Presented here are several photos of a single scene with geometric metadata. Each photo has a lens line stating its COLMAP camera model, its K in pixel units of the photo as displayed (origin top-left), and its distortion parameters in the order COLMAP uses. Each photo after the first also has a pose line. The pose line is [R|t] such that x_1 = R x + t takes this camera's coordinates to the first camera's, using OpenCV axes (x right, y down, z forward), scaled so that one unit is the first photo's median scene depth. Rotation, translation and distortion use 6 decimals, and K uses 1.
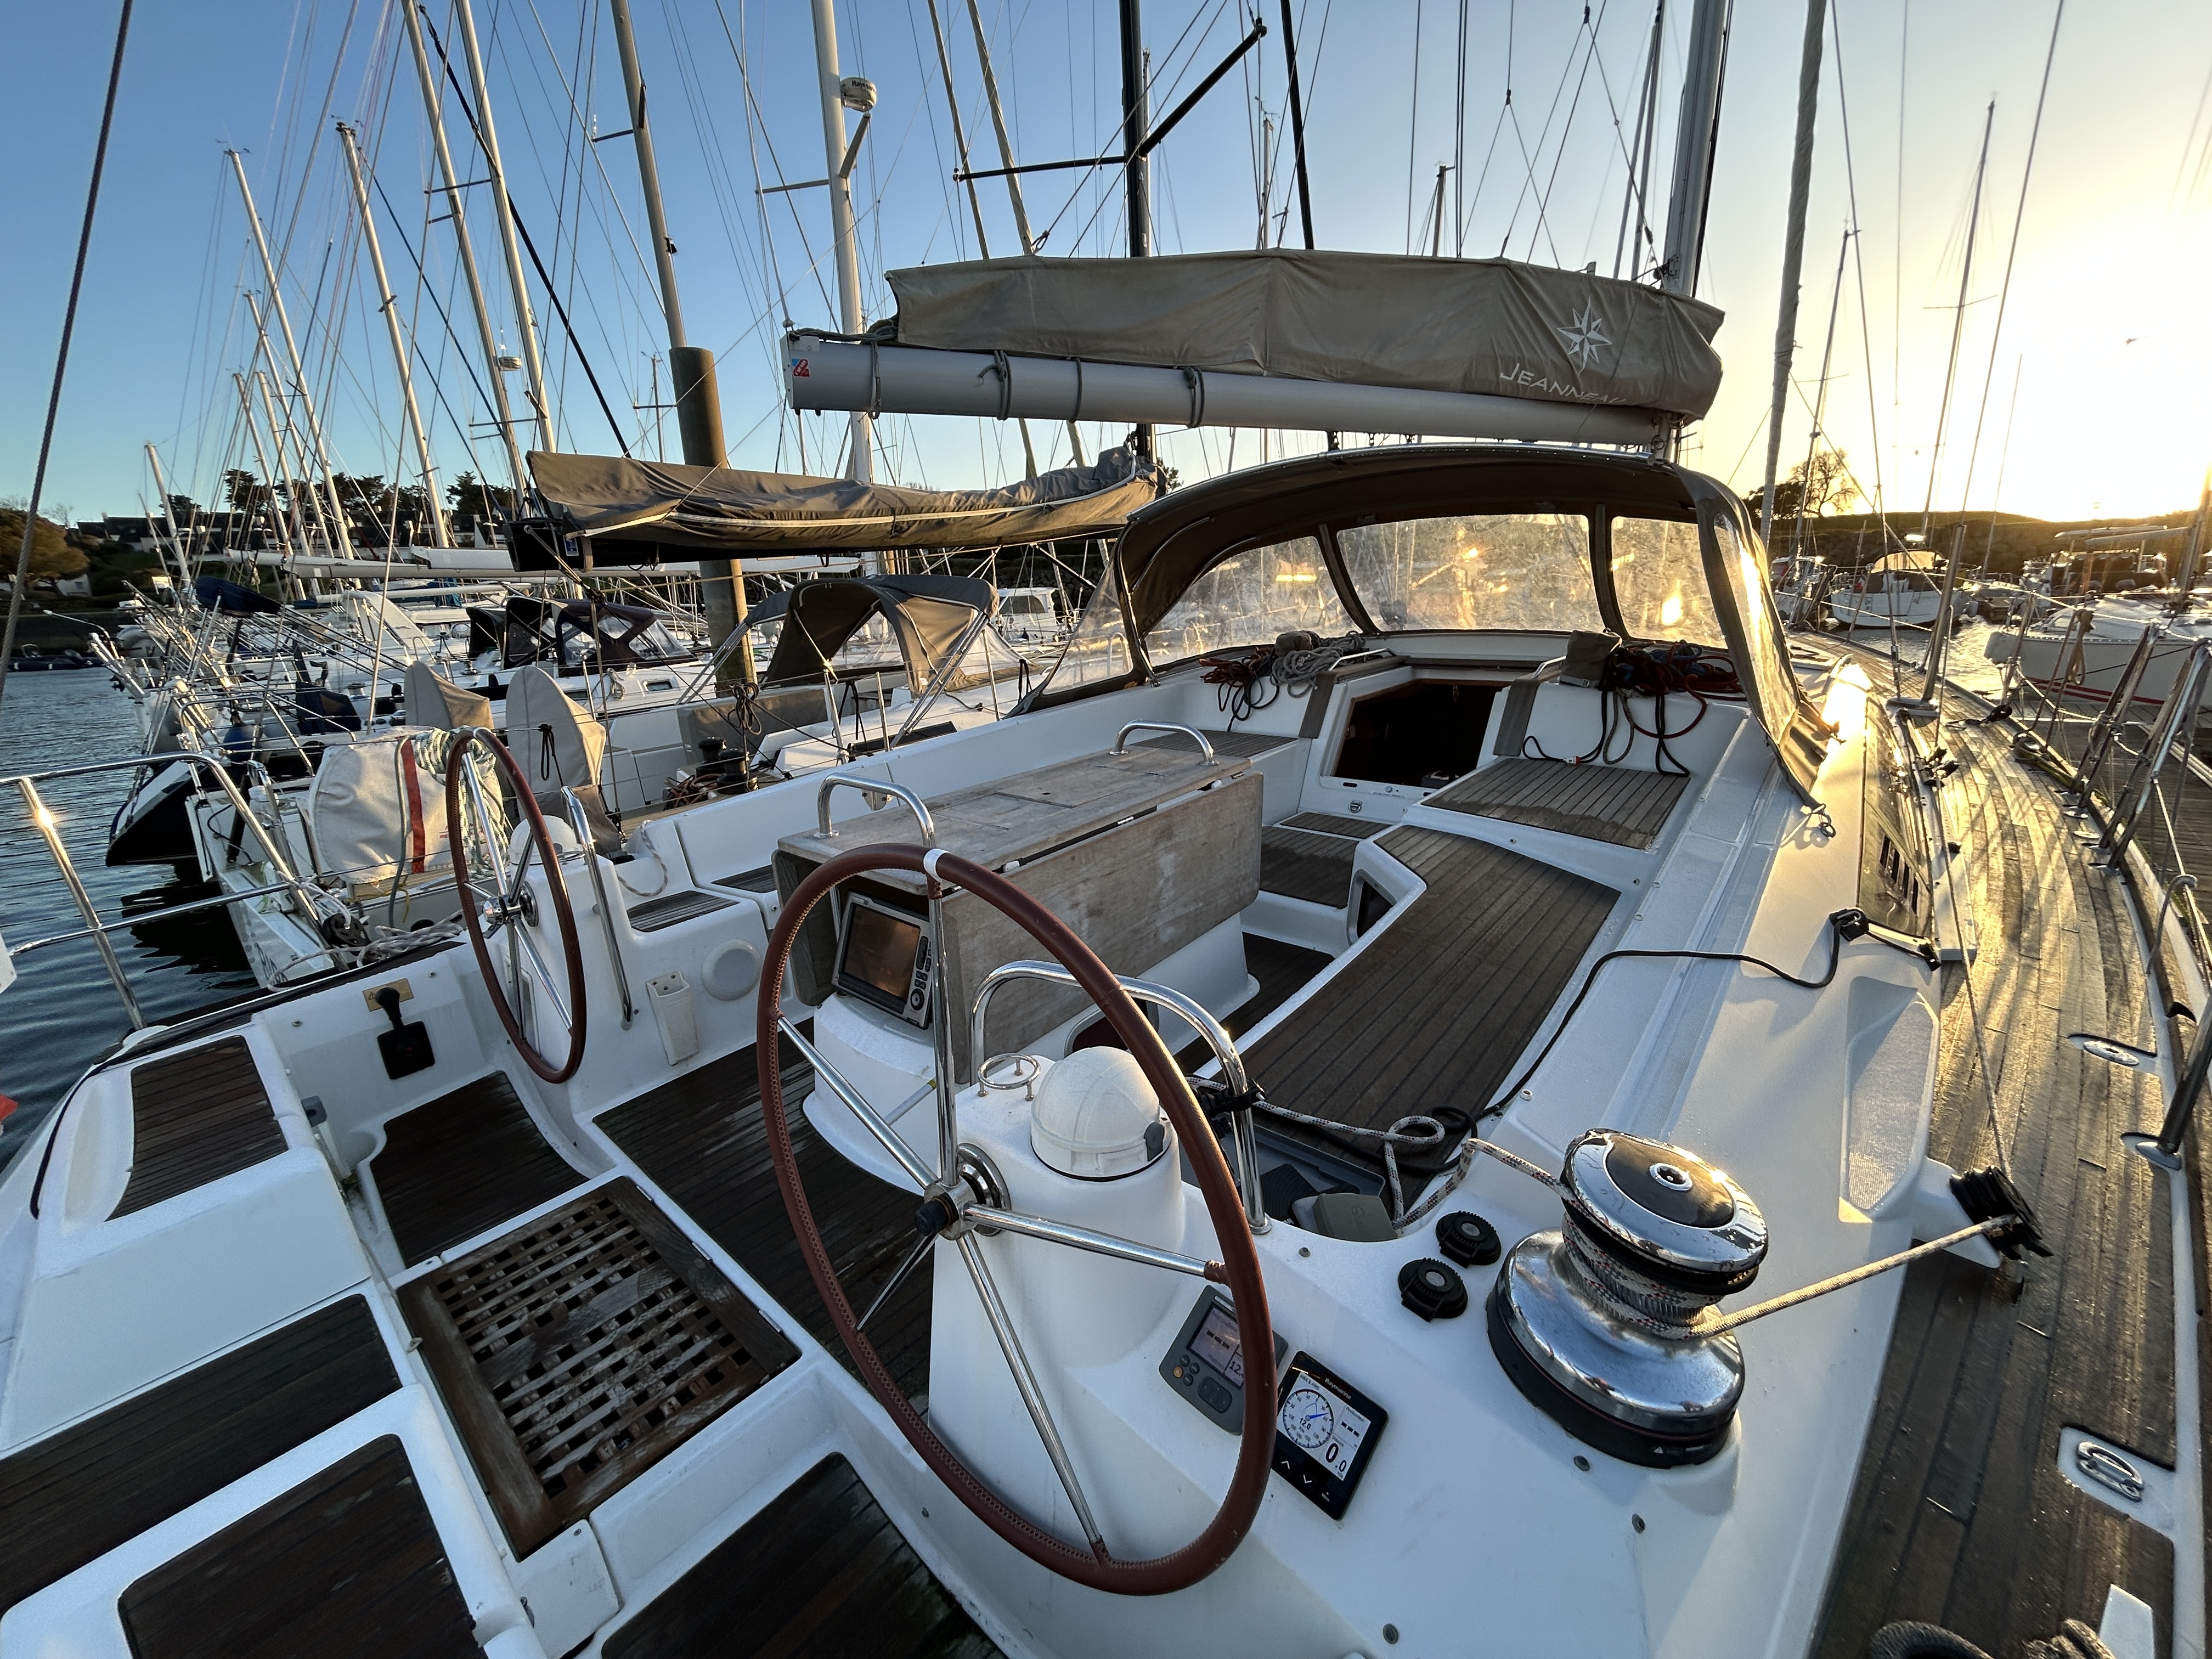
lens RADIAL K [[906.5, 0, 1102.8], [0, 906.5, 839.0], [0, 0, 1]] dist [0.015425, -0.004594]
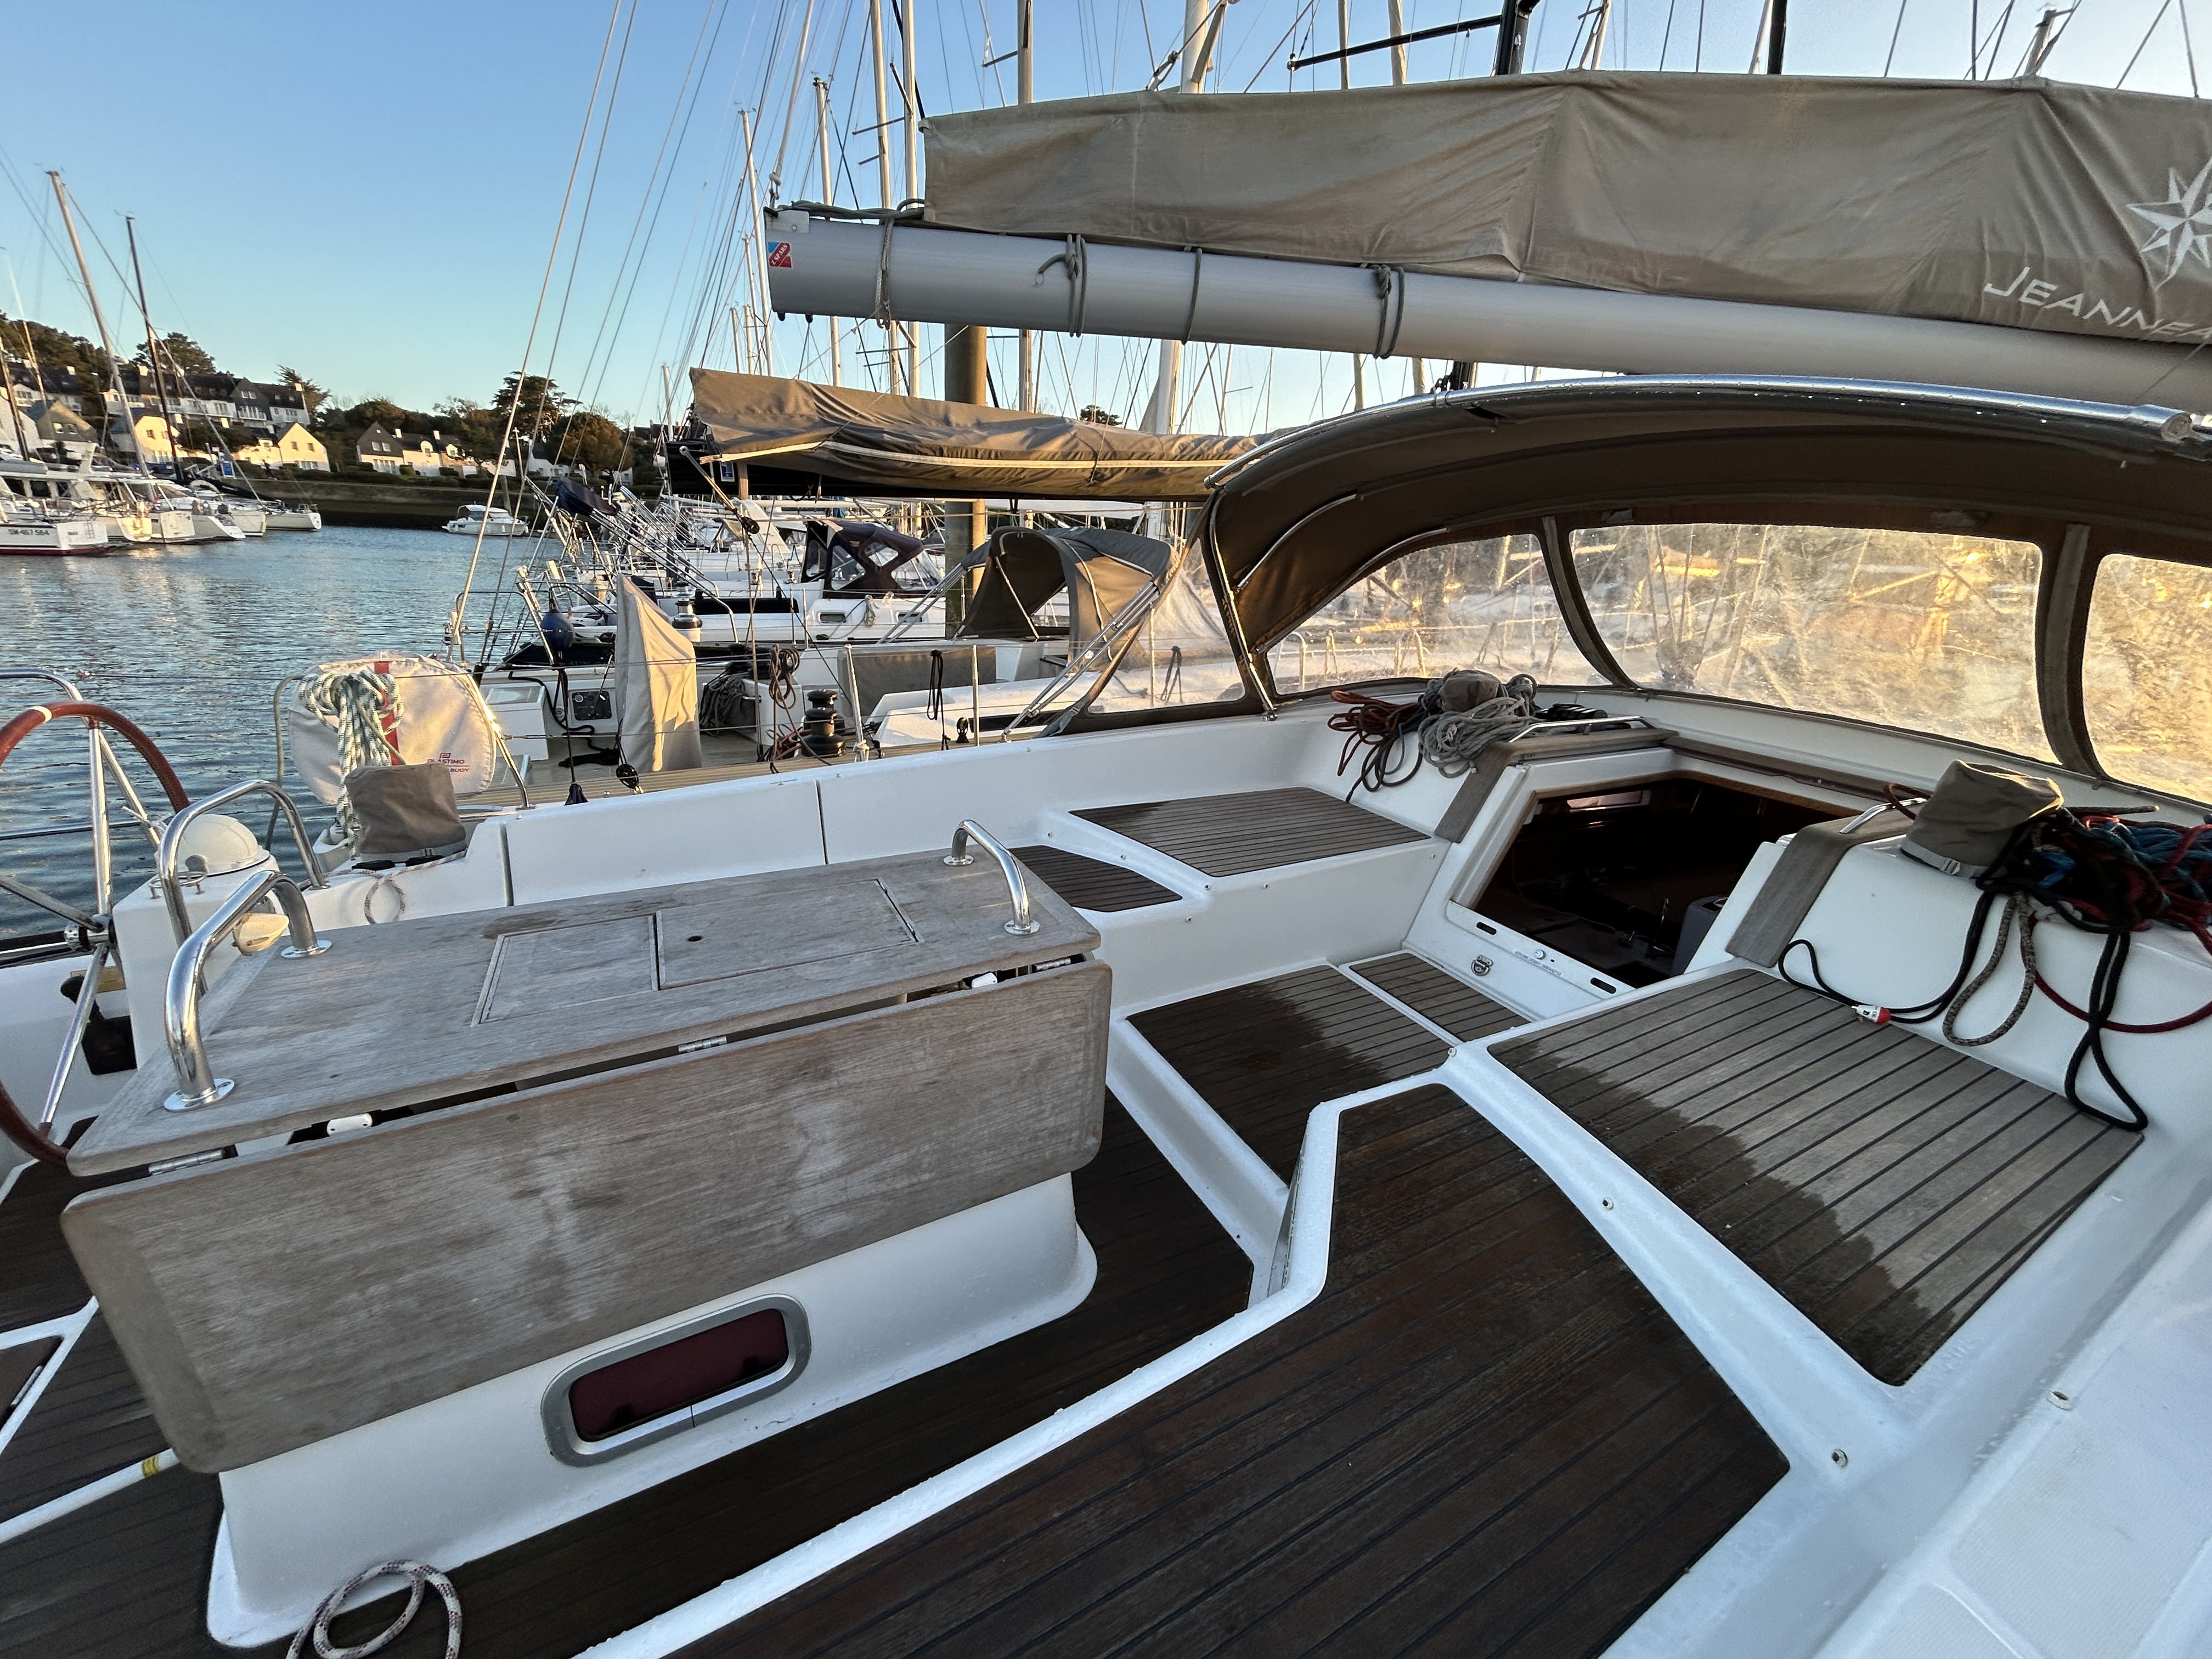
lens RADIAL K [[906.5, 0, 1102.8], [0, 906.5, 839.0], [0, 0, 1]] dist [0.015425, -0.004594]
pose [[0.925005, 0.199731, -0.323223, 0.186919], [-0.183089, 0.979718, 0.081436, -0.107616], [0.332933, -0.016150, 0.942812, 0.260397]]
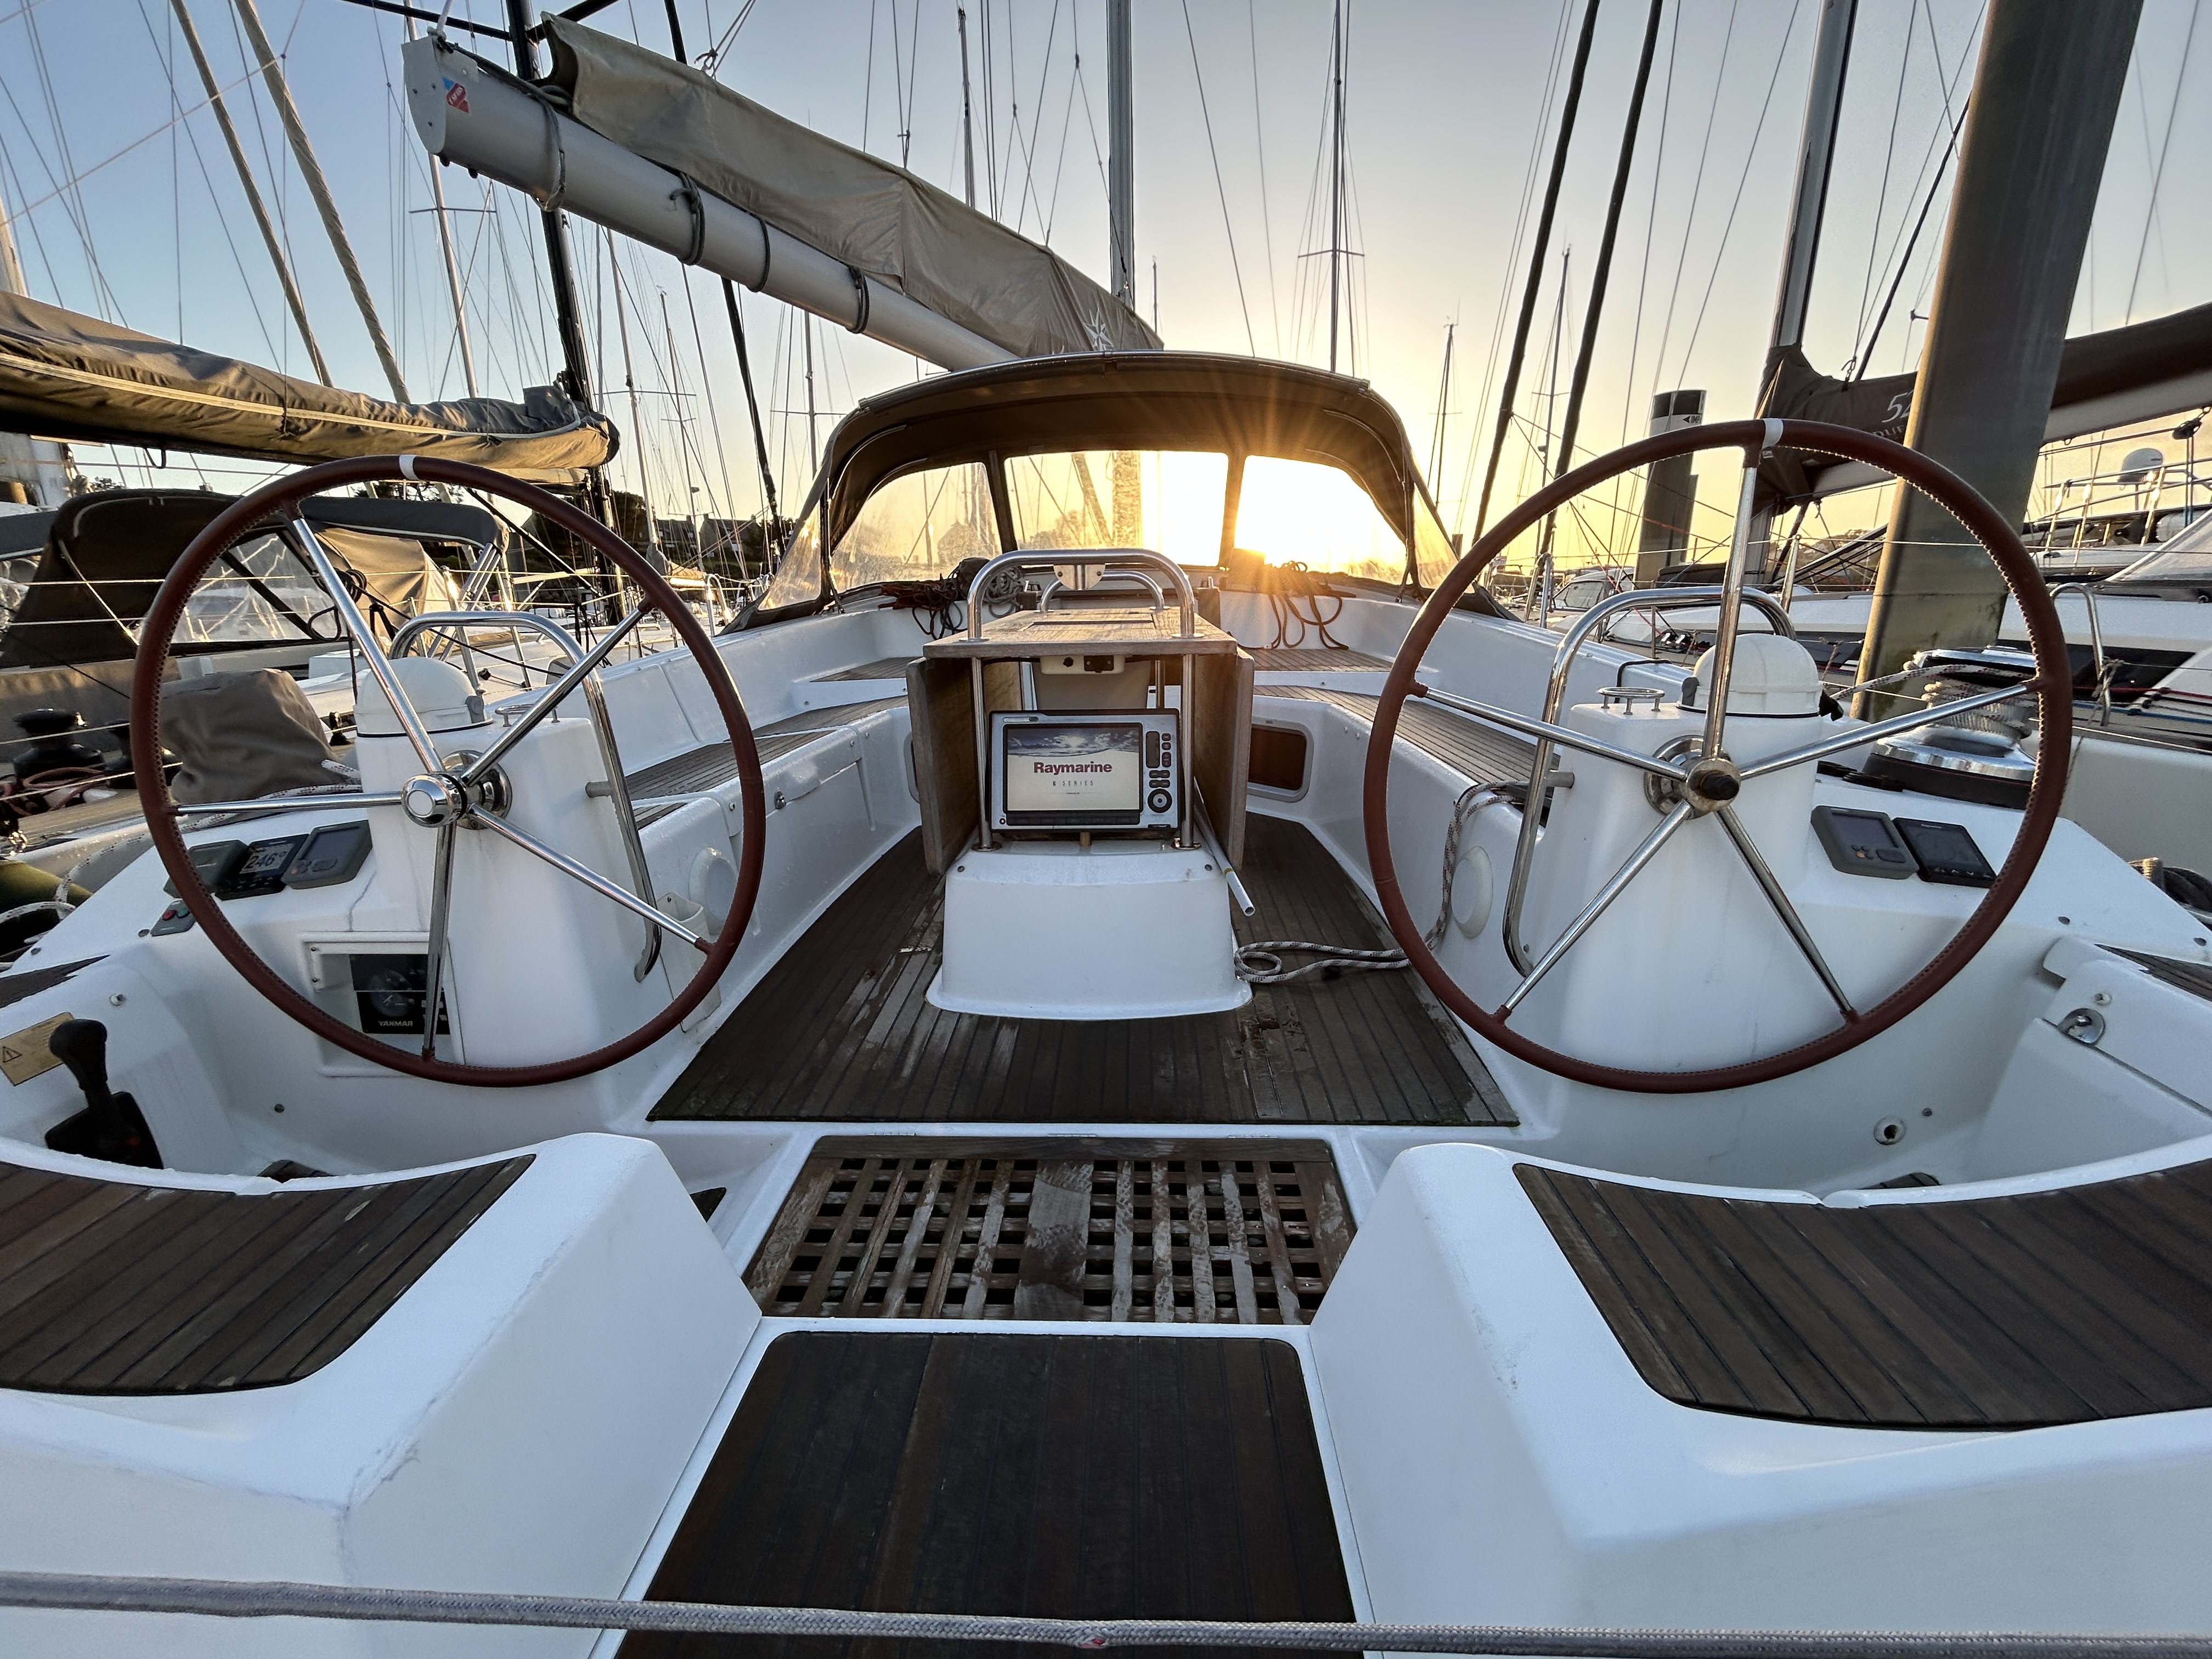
lens RADIAL K [[914.2, 0, 1113.8], [0, 914.2, 827.0], [0, 0, 1]] dist [0.017079, -0.005282]
pose [[0.760055, -0.139023, 0.634814, -0.349179], [0.170566, 0.985278, 0.011557, 0.078873], [-0.627075, 0.099493, 0.772579, 0.146573]]
